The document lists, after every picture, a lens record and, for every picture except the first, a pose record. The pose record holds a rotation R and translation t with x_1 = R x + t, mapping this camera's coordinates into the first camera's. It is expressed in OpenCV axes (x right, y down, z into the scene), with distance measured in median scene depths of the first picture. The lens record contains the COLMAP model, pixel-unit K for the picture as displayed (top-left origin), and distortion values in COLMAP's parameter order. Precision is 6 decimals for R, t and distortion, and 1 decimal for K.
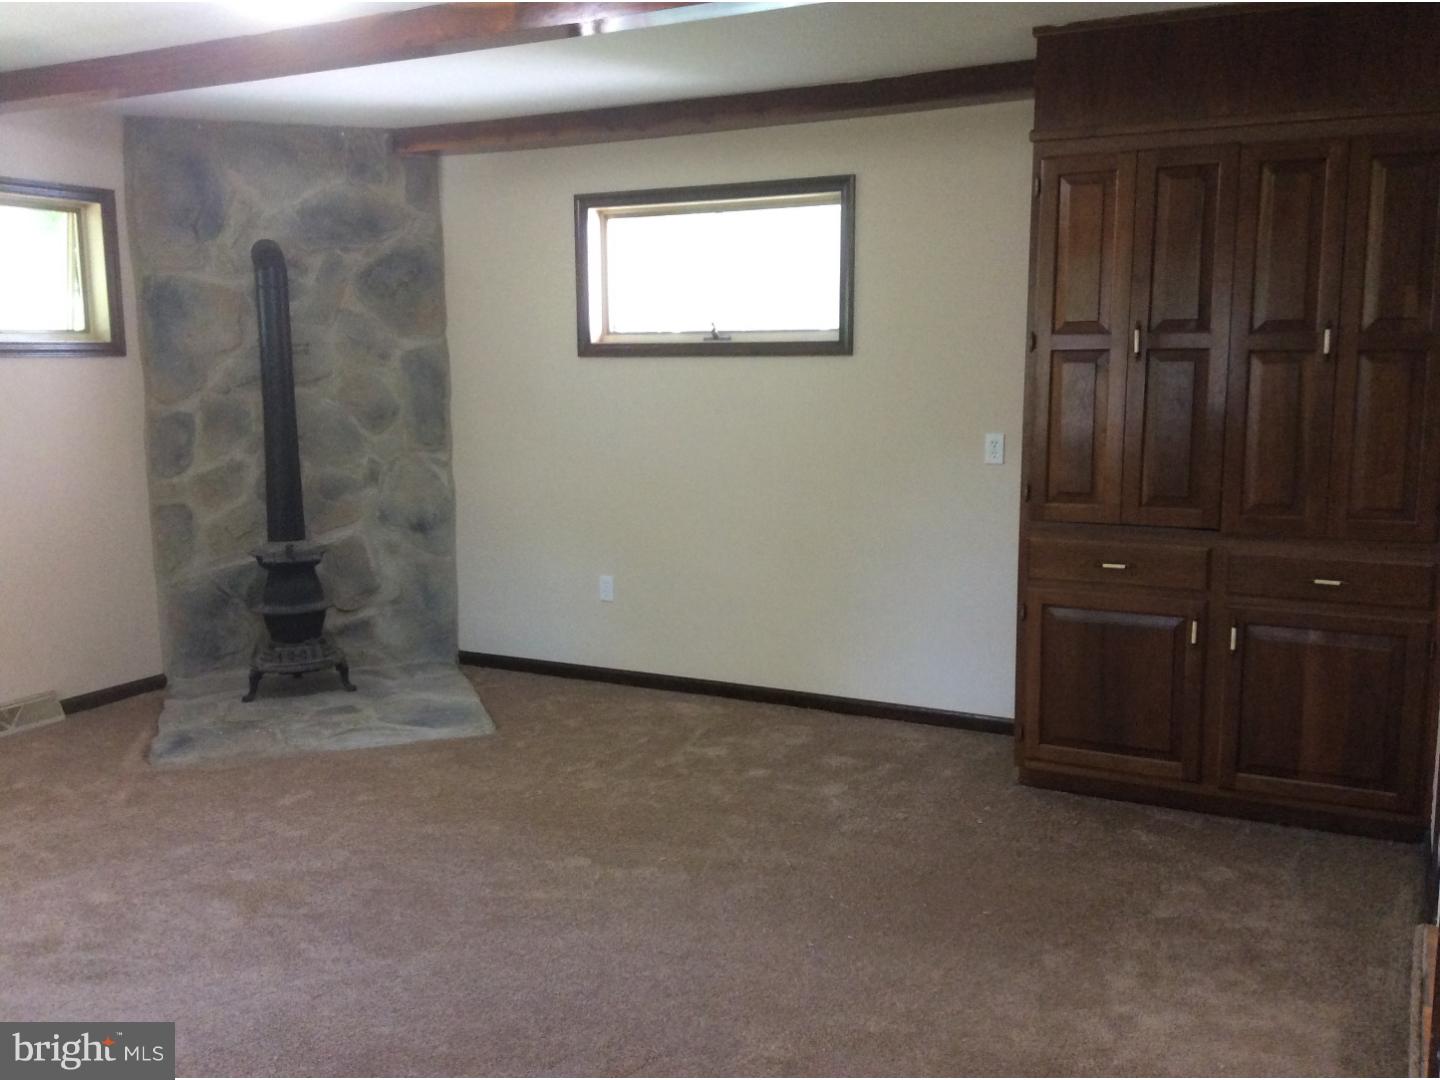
lens RADIAL K [[1323.3, 0, 716.7], [0, 1323.3, 541.9], [0, 0, 1]] dist [0.107342, -0.251338]
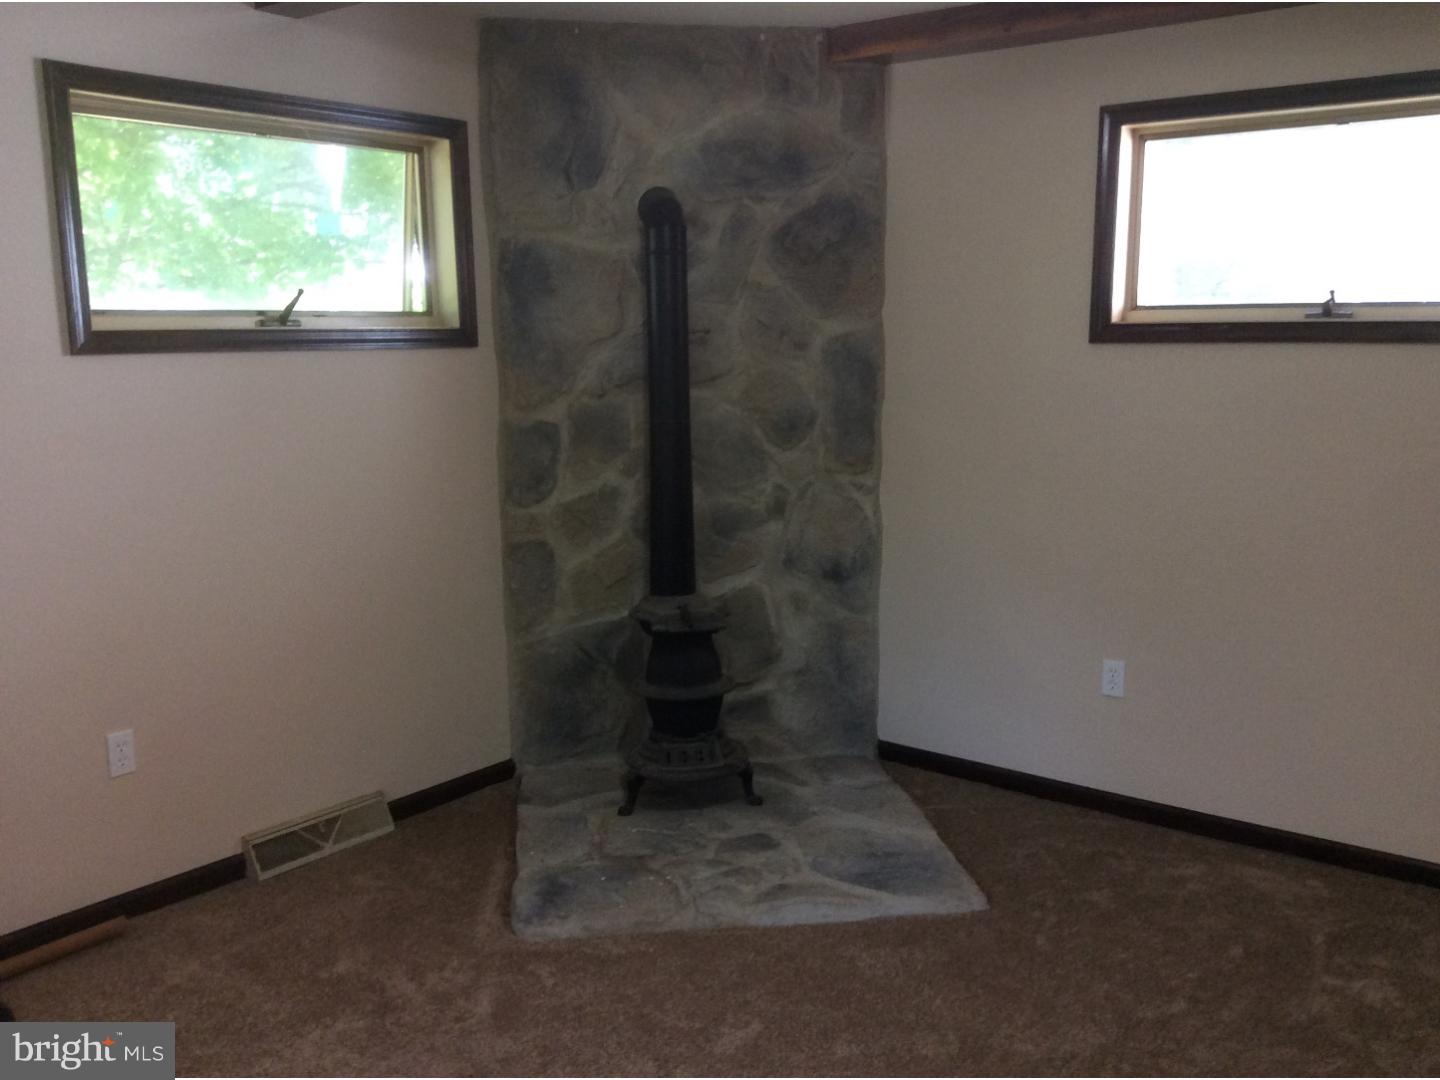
lens RADIAL K [[1372.6, 0, 719.0], [0, 1372.6, 558.2], [0, 0, 1]] dist [0.233884, -0.770848]
pose [[0.979653, 0.030370, -0.198387, -0.144418], [-0.025148, 0.999269, 0.028788, -0.044196], [0.199116, -0.023213, 0.979701, 0.248871]]
